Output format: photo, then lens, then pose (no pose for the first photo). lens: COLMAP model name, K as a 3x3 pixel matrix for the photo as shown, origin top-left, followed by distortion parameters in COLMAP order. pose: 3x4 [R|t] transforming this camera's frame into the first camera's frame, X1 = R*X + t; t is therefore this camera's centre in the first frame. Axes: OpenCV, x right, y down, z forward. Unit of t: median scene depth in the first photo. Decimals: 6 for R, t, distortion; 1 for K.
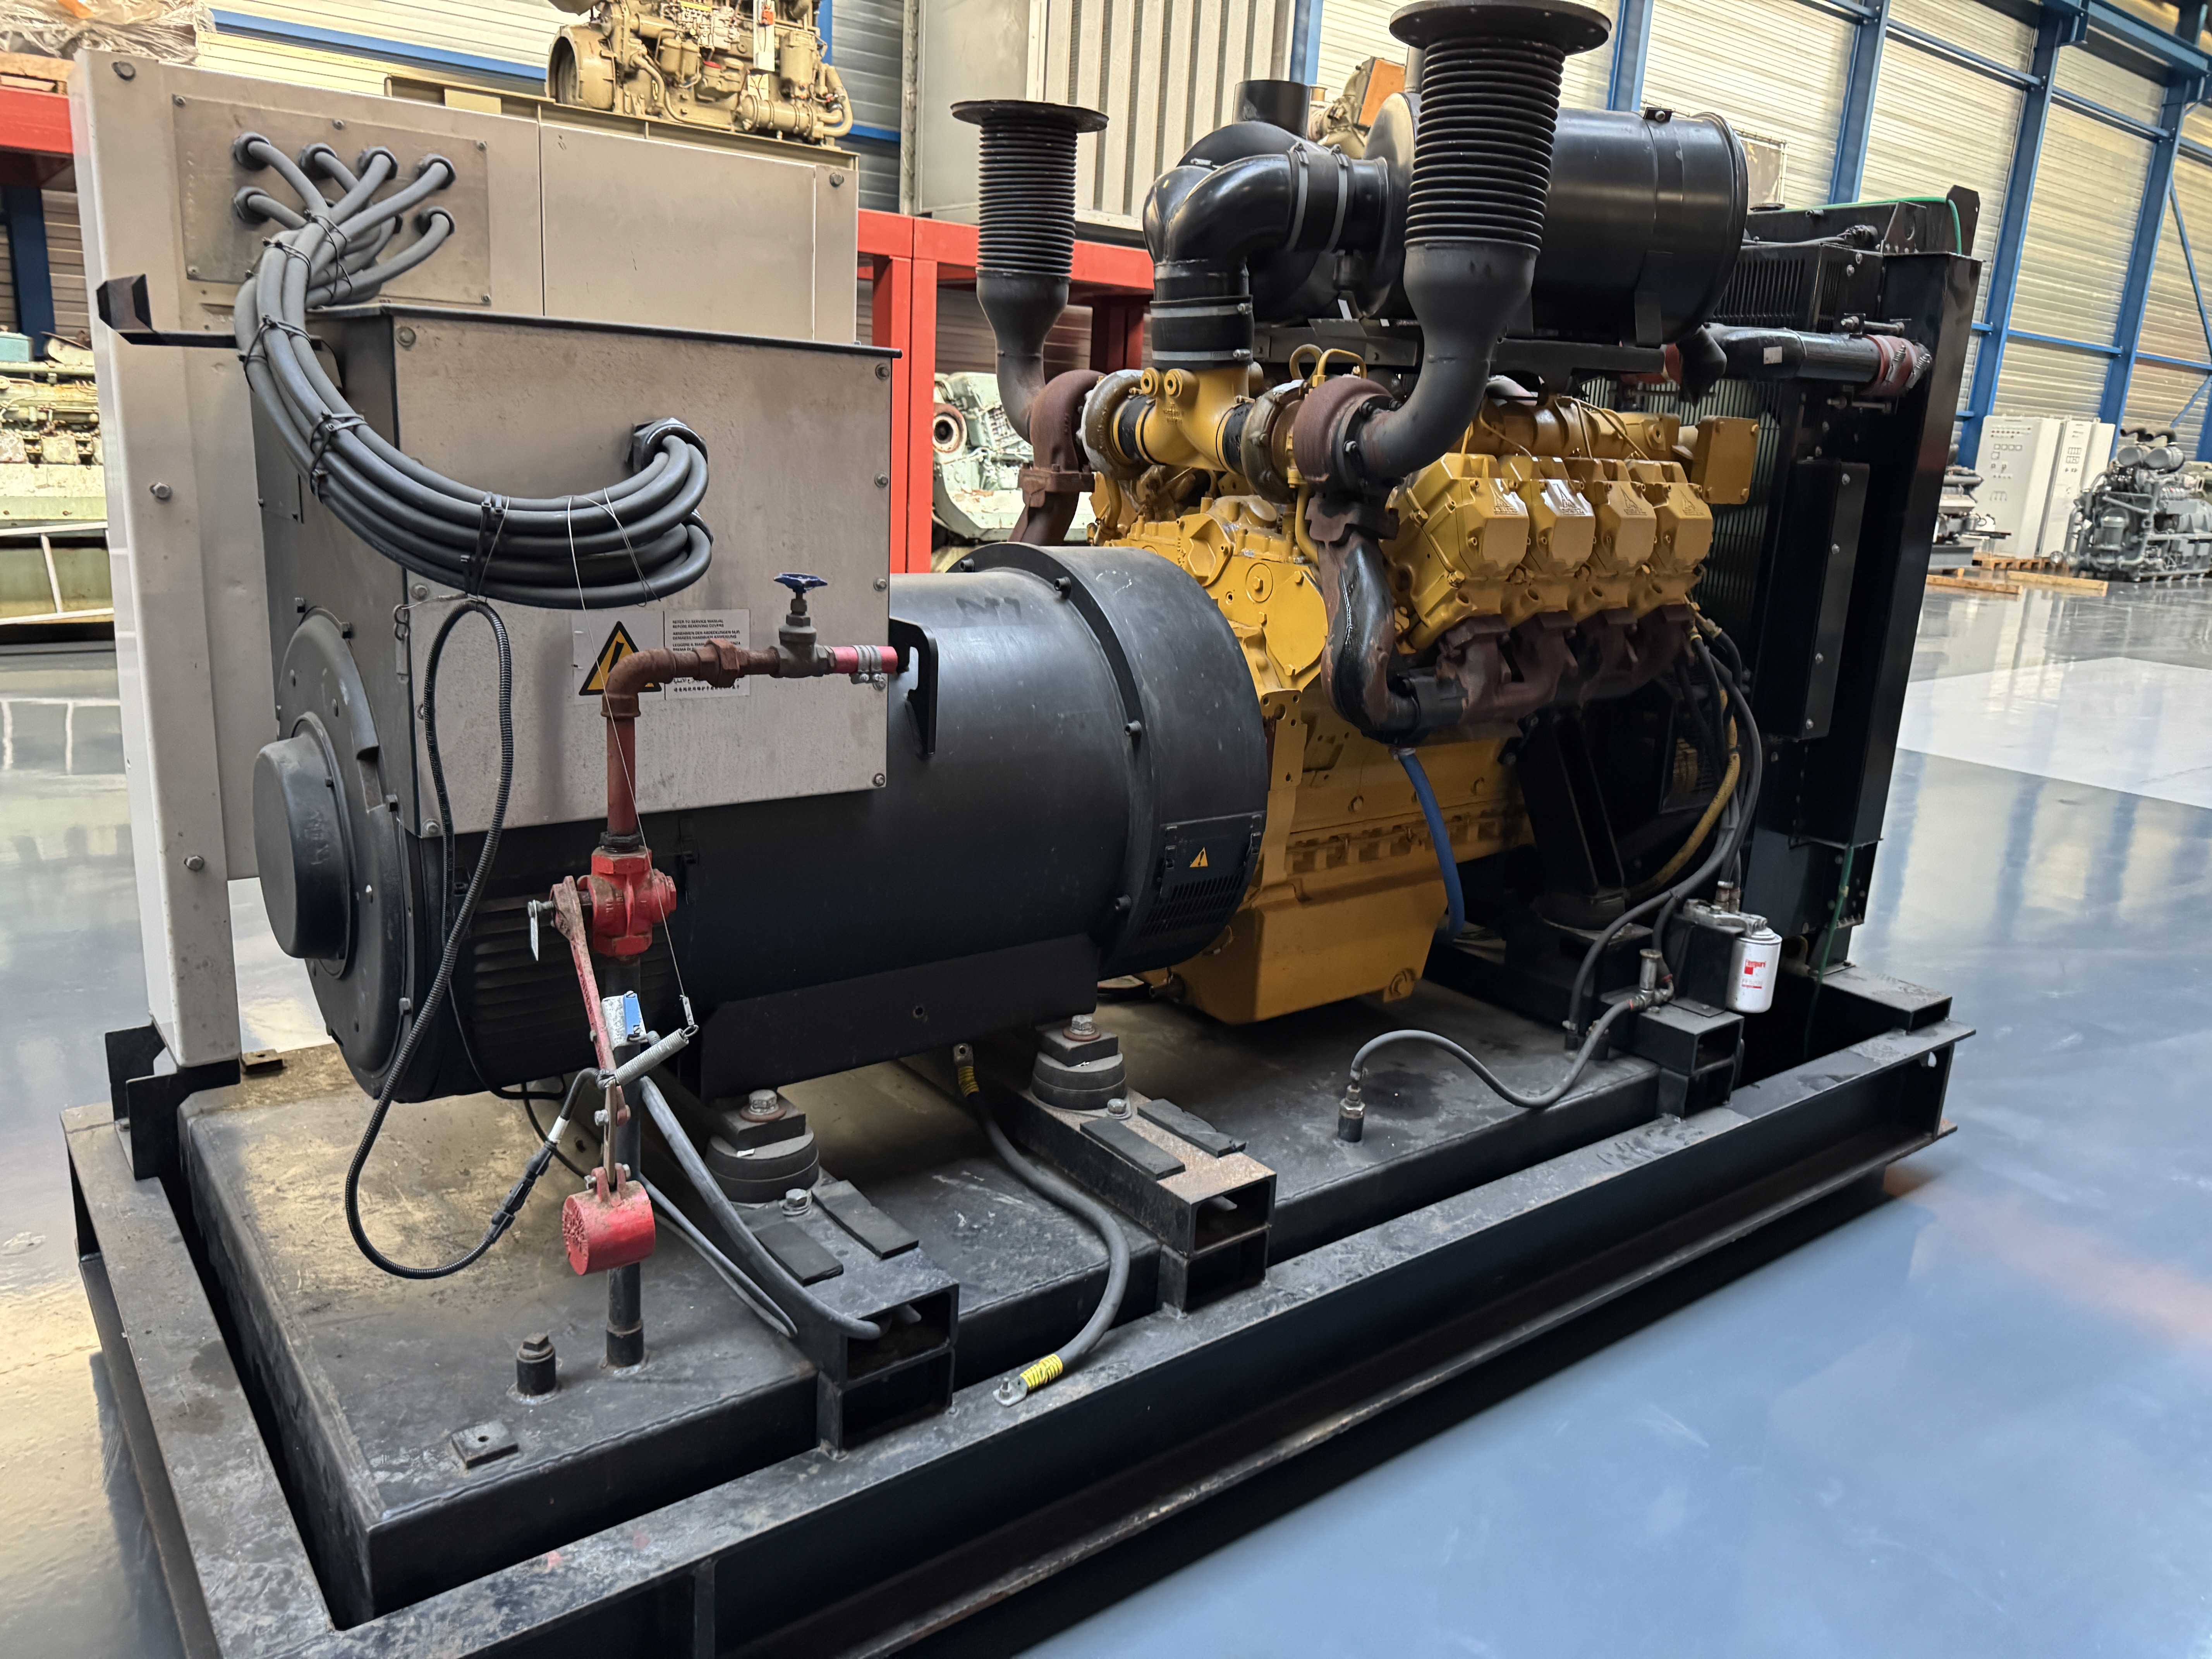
lens RADIAL K [[1564.3, 0, 1102.9], [0, 1564.3, 812.0], [0, 0, 1]] dist [0.055301, 0.000150]
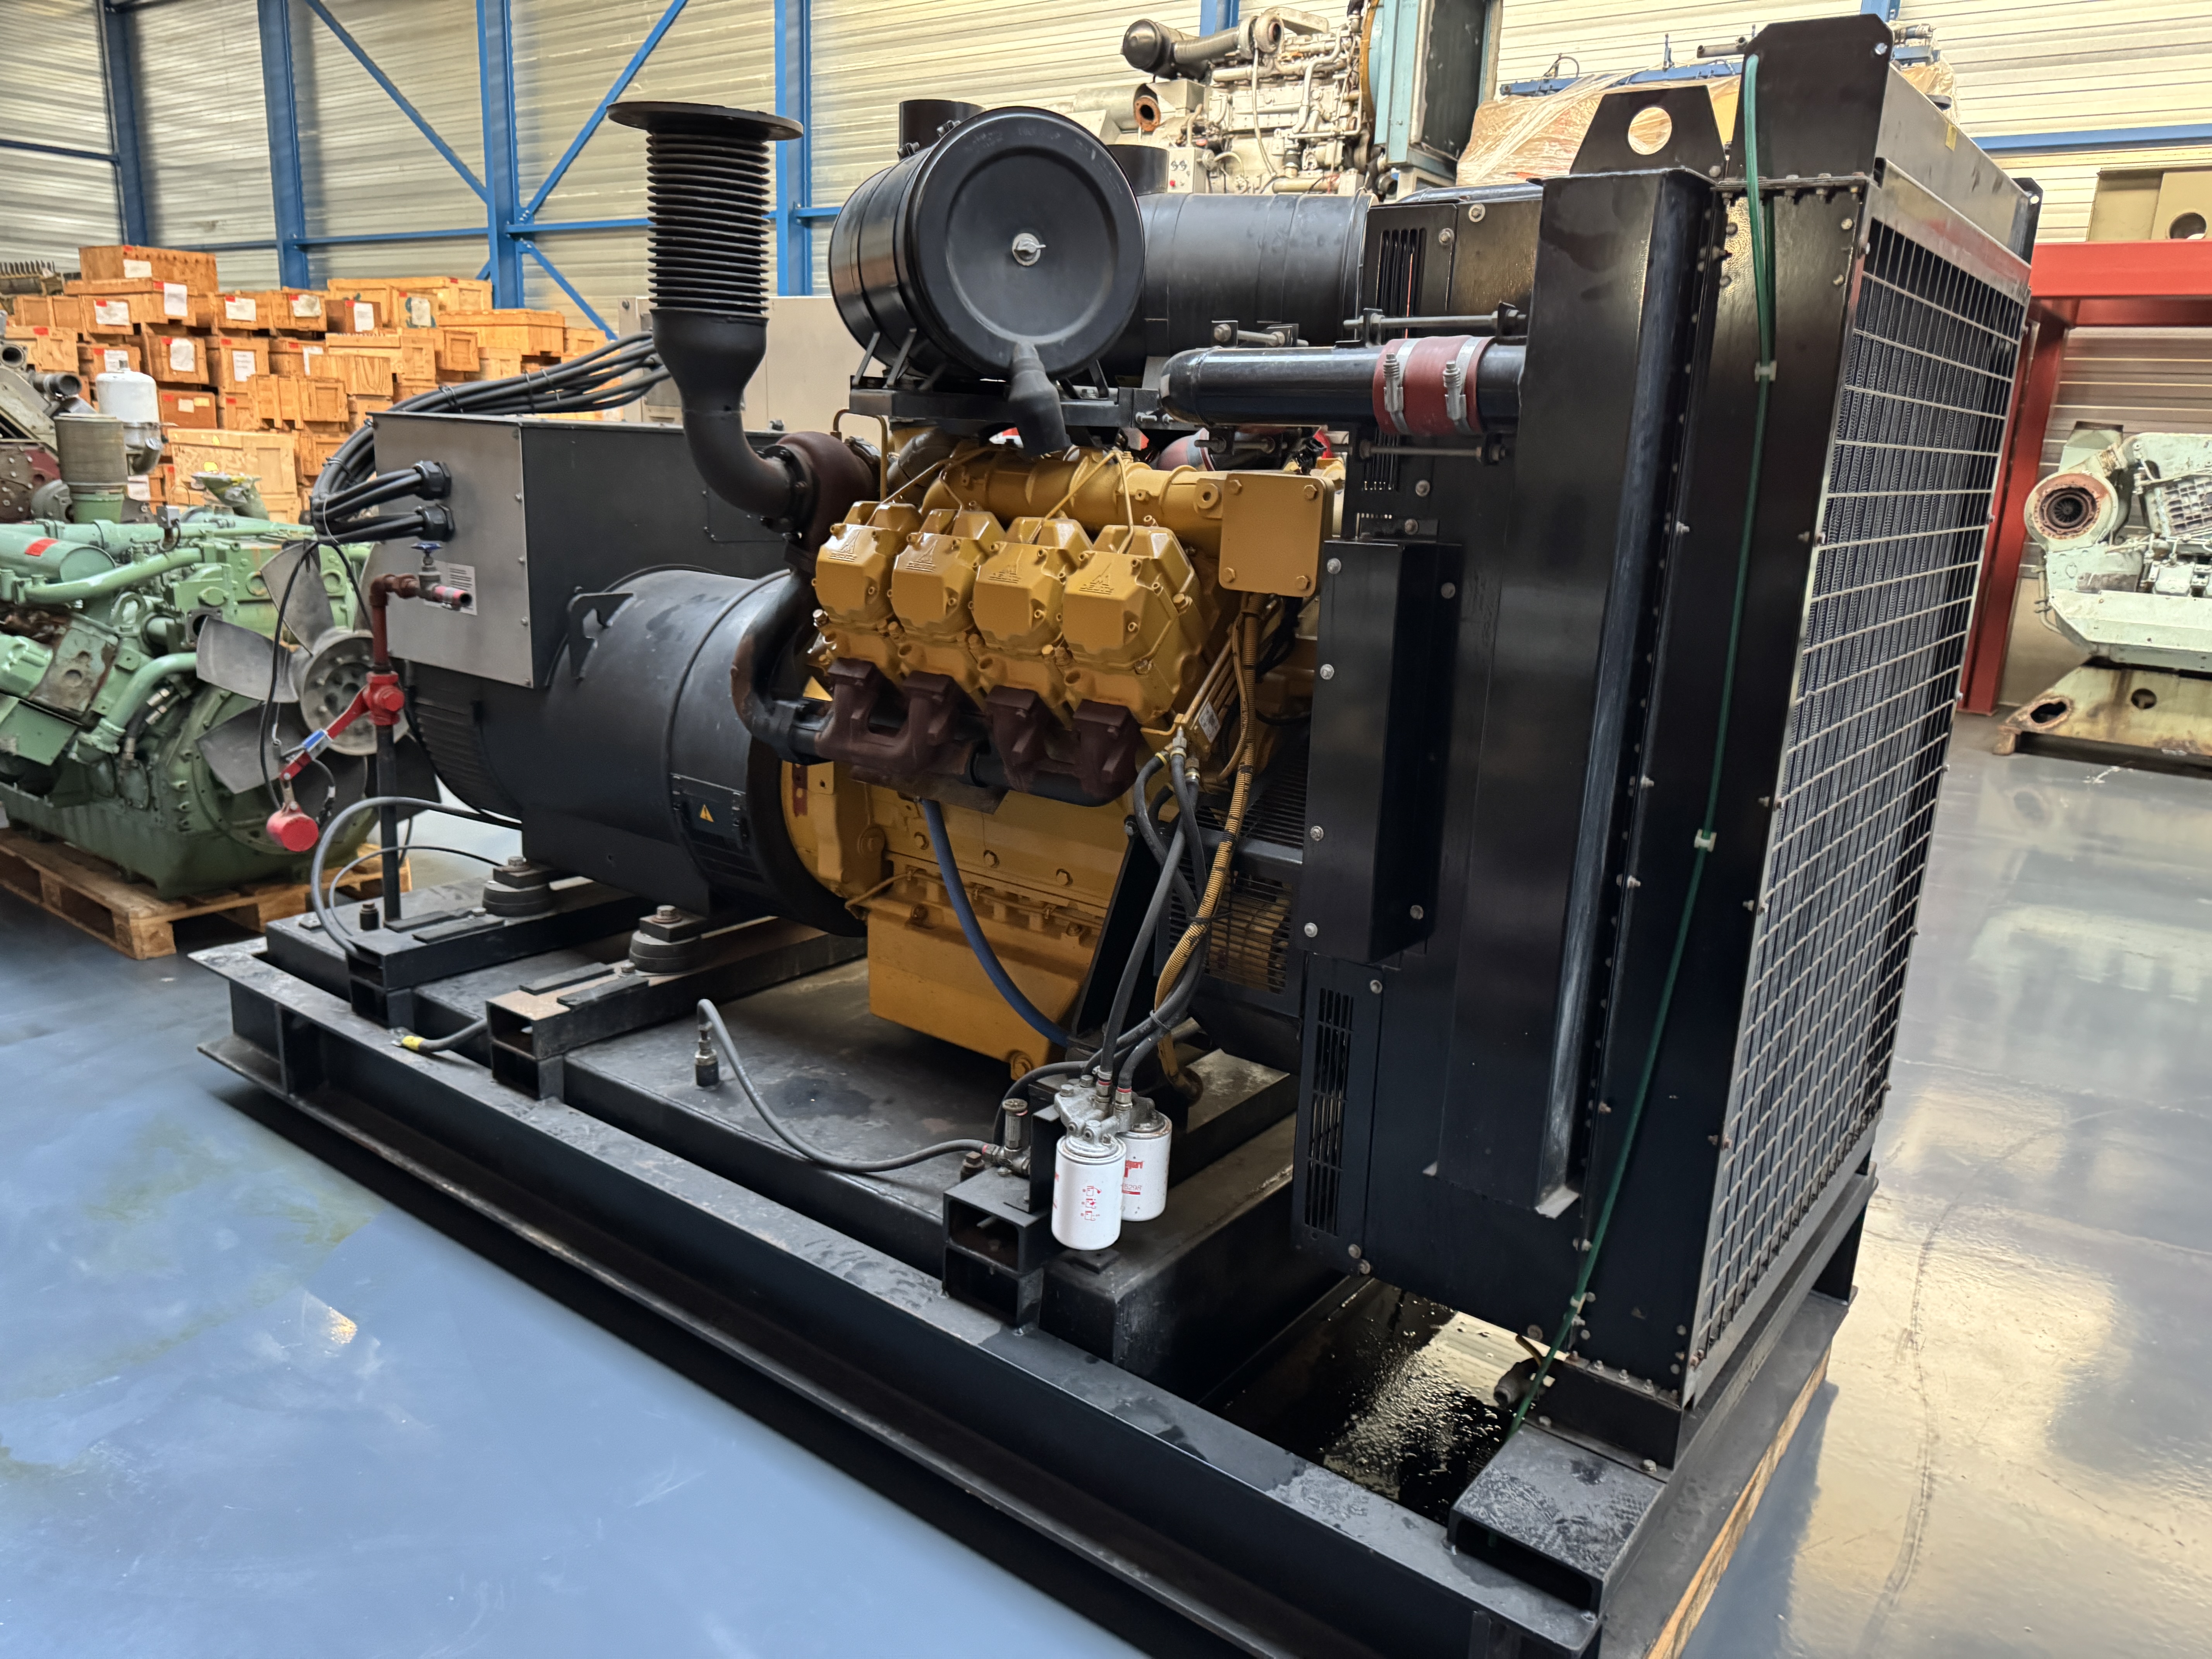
lens RADIAL K [[1542.2, 0, 1112.5], [0, 1542.2, 830.0], [0, 0, 1]] dist [0.072856, -0.058912]
pose [[0.262114, 0.199218, -0.944250, 1.236397], [-0.258635, 0.957167, 0.130149, -0.190065], [0.929733, 0.210103, 0.302412, 0.863420]]
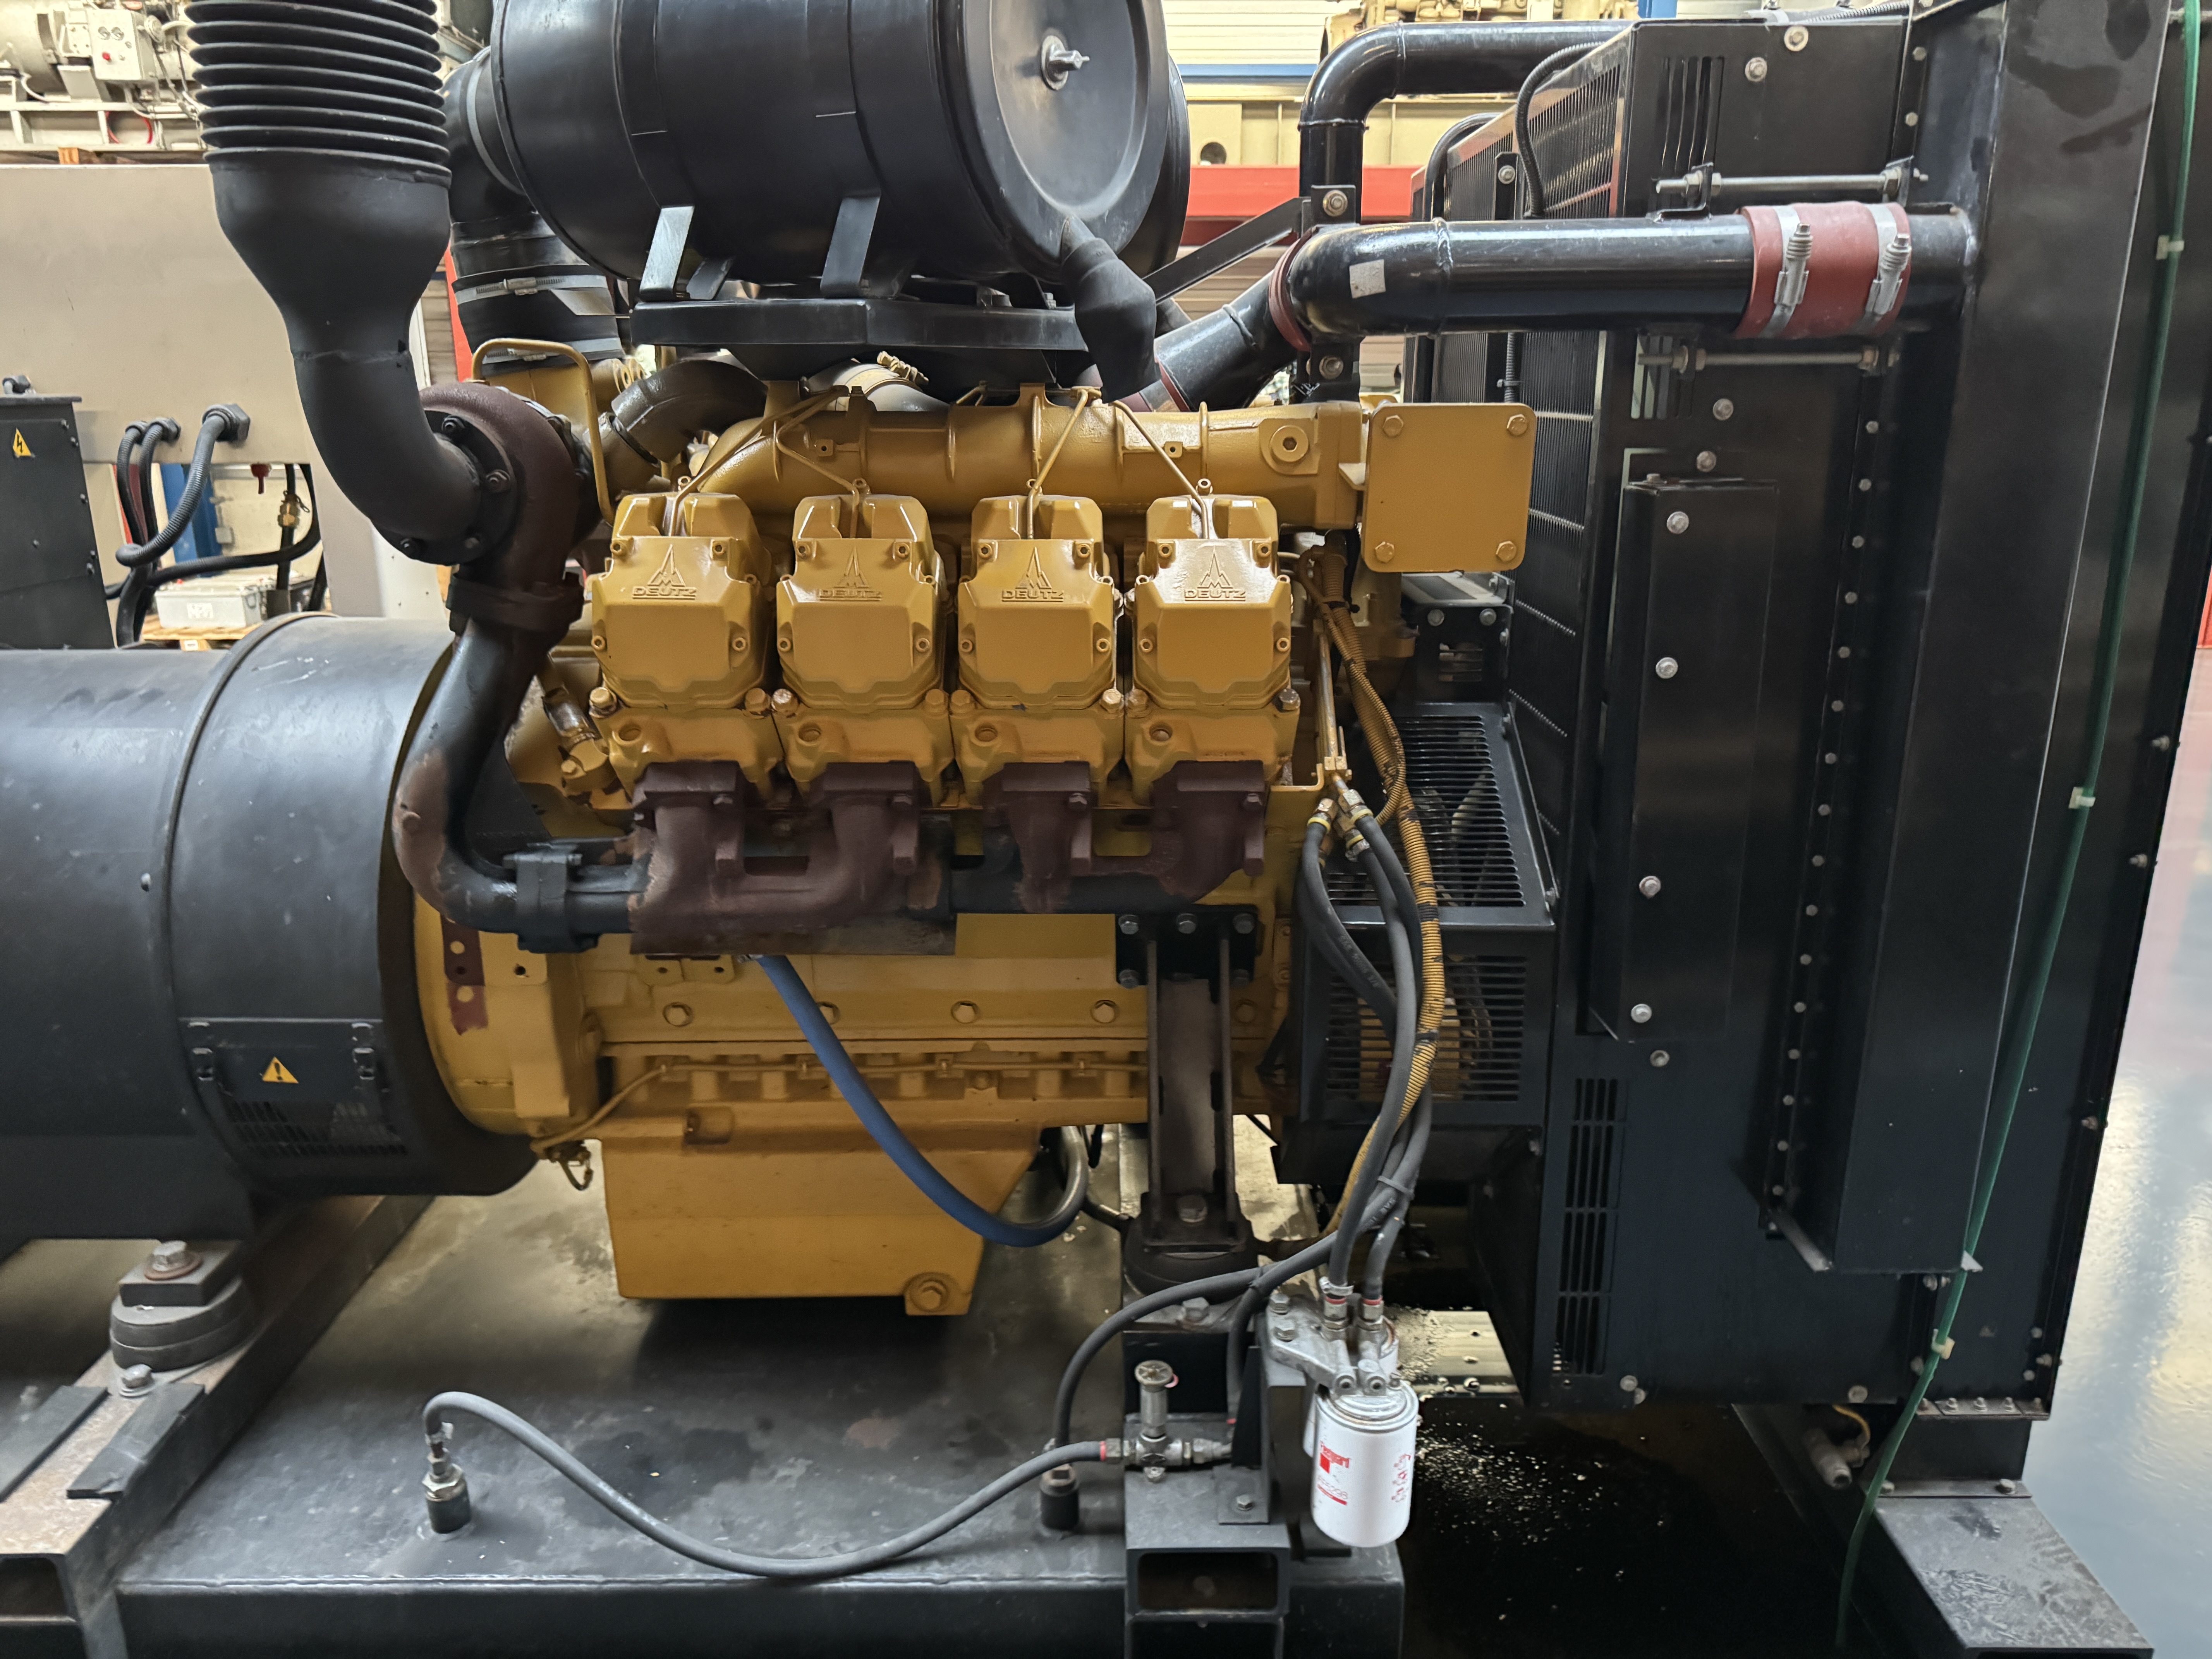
lens RADIAL K [[1573.9, 0, 1106.0], [0, 1573.9, 829.5], [0, 0, 1]] dist [0.049552, -0.064841]
pose [[0.787360, 0.112063, -0.606222, 0.731326], [-0.101552, 0.993483, 0.051755, -0.144754], [0.608072, 0.020813, 0.793609, 0.605236]]
